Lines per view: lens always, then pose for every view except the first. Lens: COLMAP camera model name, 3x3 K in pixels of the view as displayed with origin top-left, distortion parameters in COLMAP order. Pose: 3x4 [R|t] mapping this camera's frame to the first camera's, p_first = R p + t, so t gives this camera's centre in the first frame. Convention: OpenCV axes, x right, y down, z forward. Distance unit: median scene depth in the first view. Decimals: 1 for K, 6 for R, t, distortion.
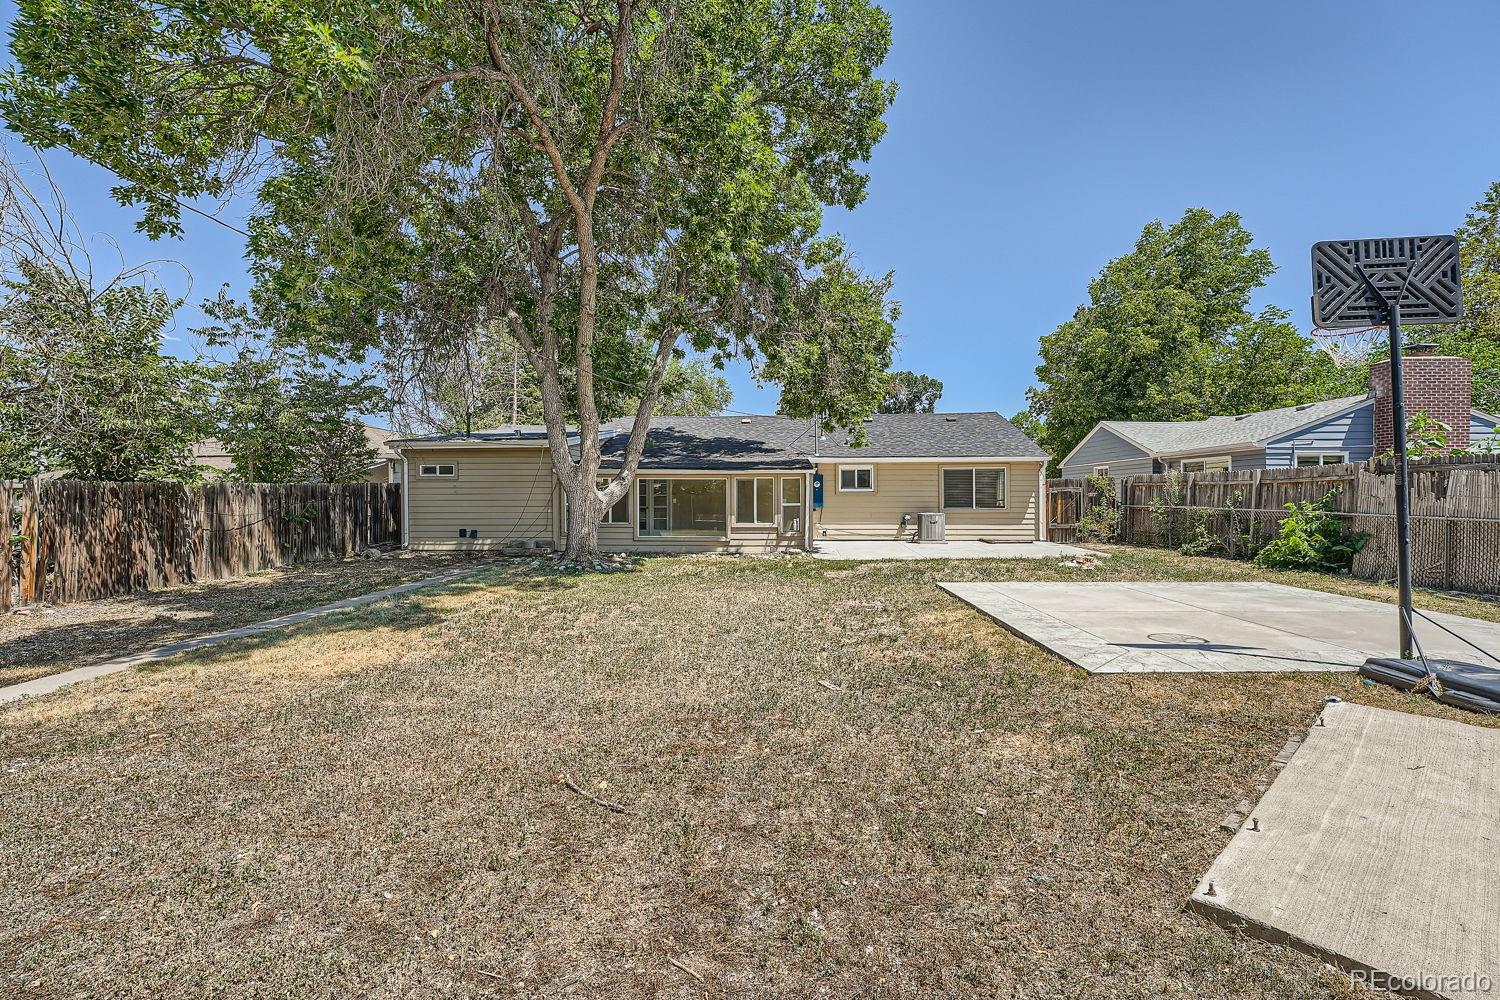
lens RADIAL K [[640.3, 0, 753.3], [0, 640.3, 493.1], [0, 0, 1]] dist [-0.008340, 0.000114]
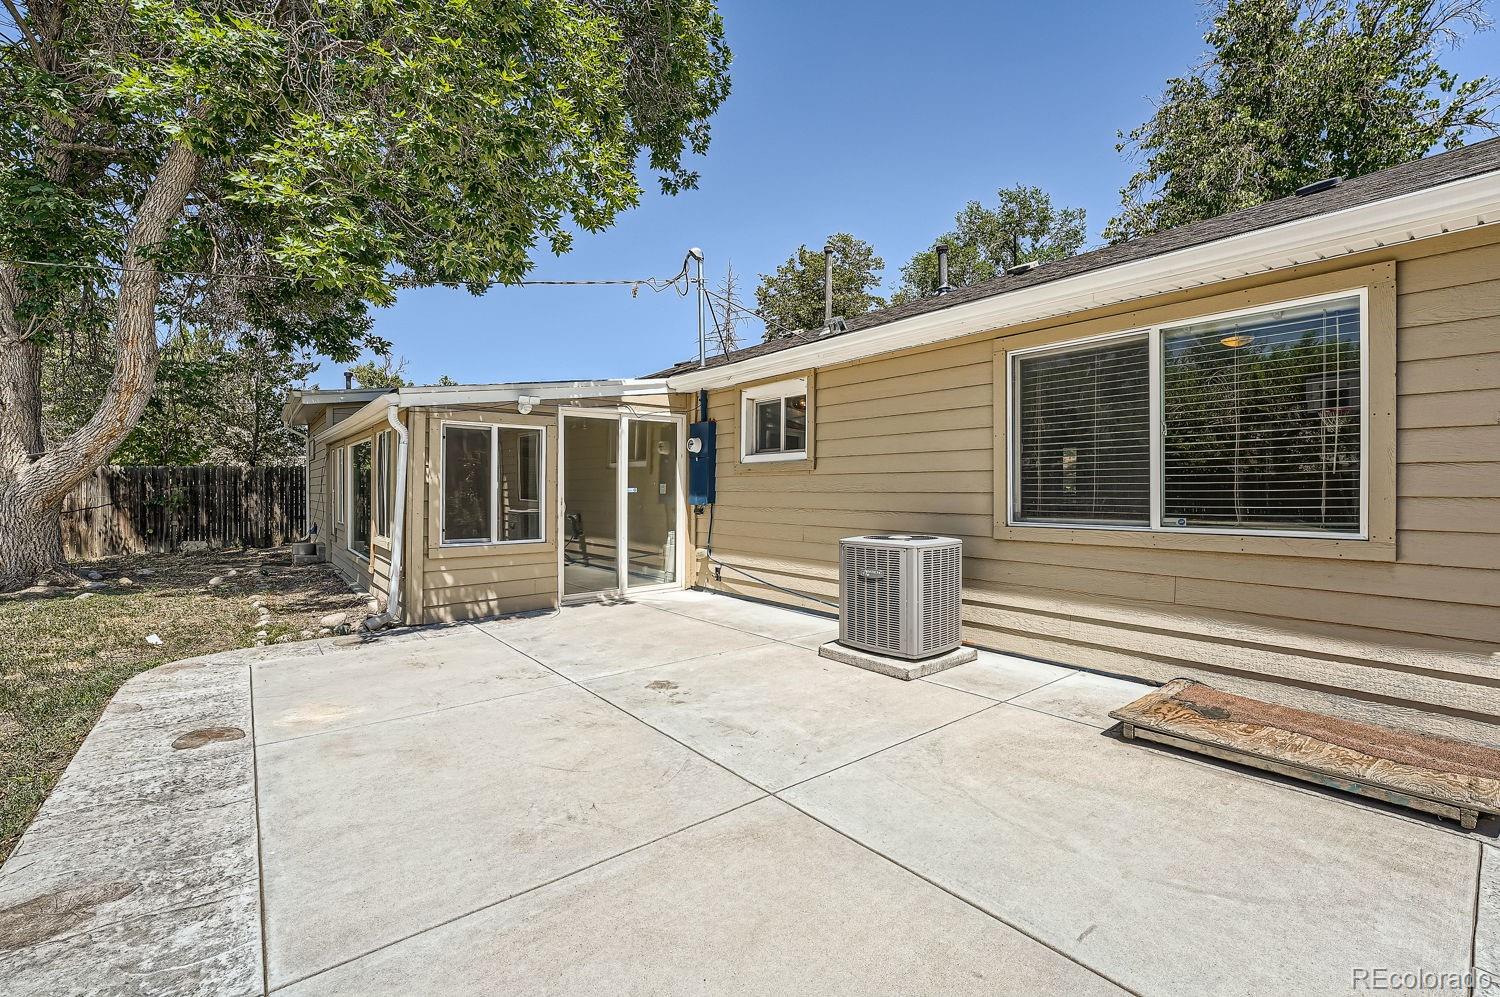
lens RADIAL K [[631.1, 0, 750.0], [0, 631.1, 498.5], [0, 0, 1]] dist [-0.028059, 0.009400]
pose [[0.674647, 0.012364, -0.738037, 0.468218], [-0.001448, 0.999880, 0.015427, 0.014169], [0.738139, -0.009339, 0.674584, 0.887799]]
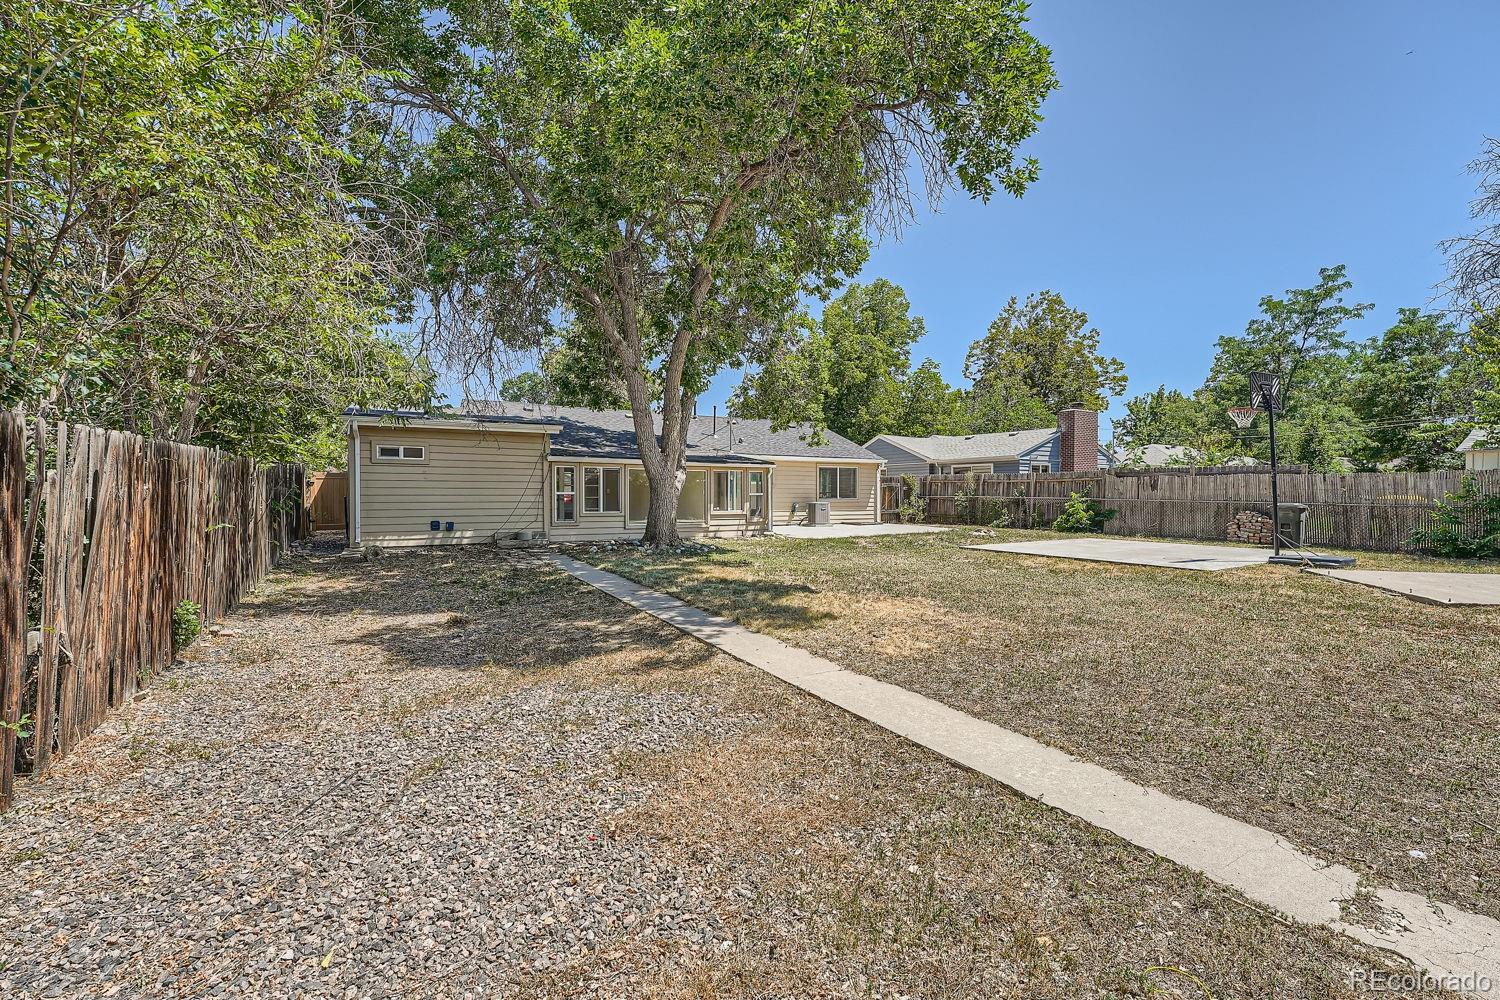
lens RADIAL K [[640.3, 0, 753.3], [0, 640.3, 493.1], [0, 0, 1]] dist [-0.008340, 0.000114]
pose [[0.833110, 0.004823, 0.553086, -0.579663], [-0.008387, 0.999957, 0.003914, 0.011194], [-0.553044, -0.007900, 0.833115, 0.033037]]
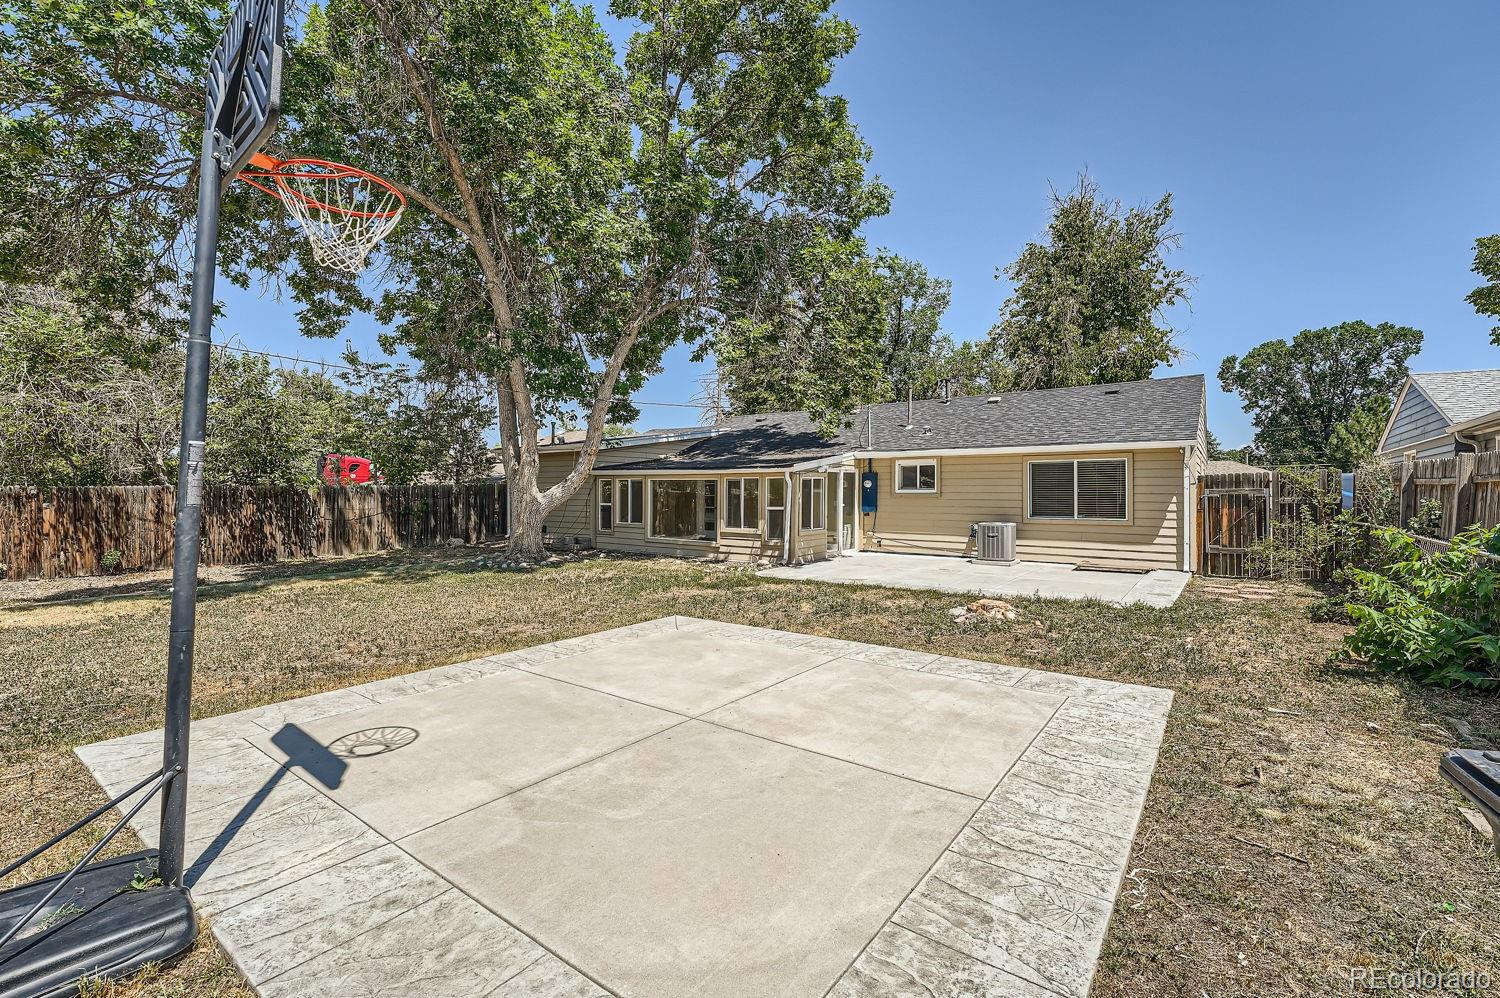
lens RADIAL K [[640.3, 0, 753.3], [0, 640.3, 492.1], [0, 0, 1]] dist [-0.008340, 0.000114]
pose [[0.834368, 0.004446, -0.551190, 0.502082], [-0.002218, 0.999986, 0.004709, -0.007960], [0.551203, -0.002706, 0.834367, 0.258900]]
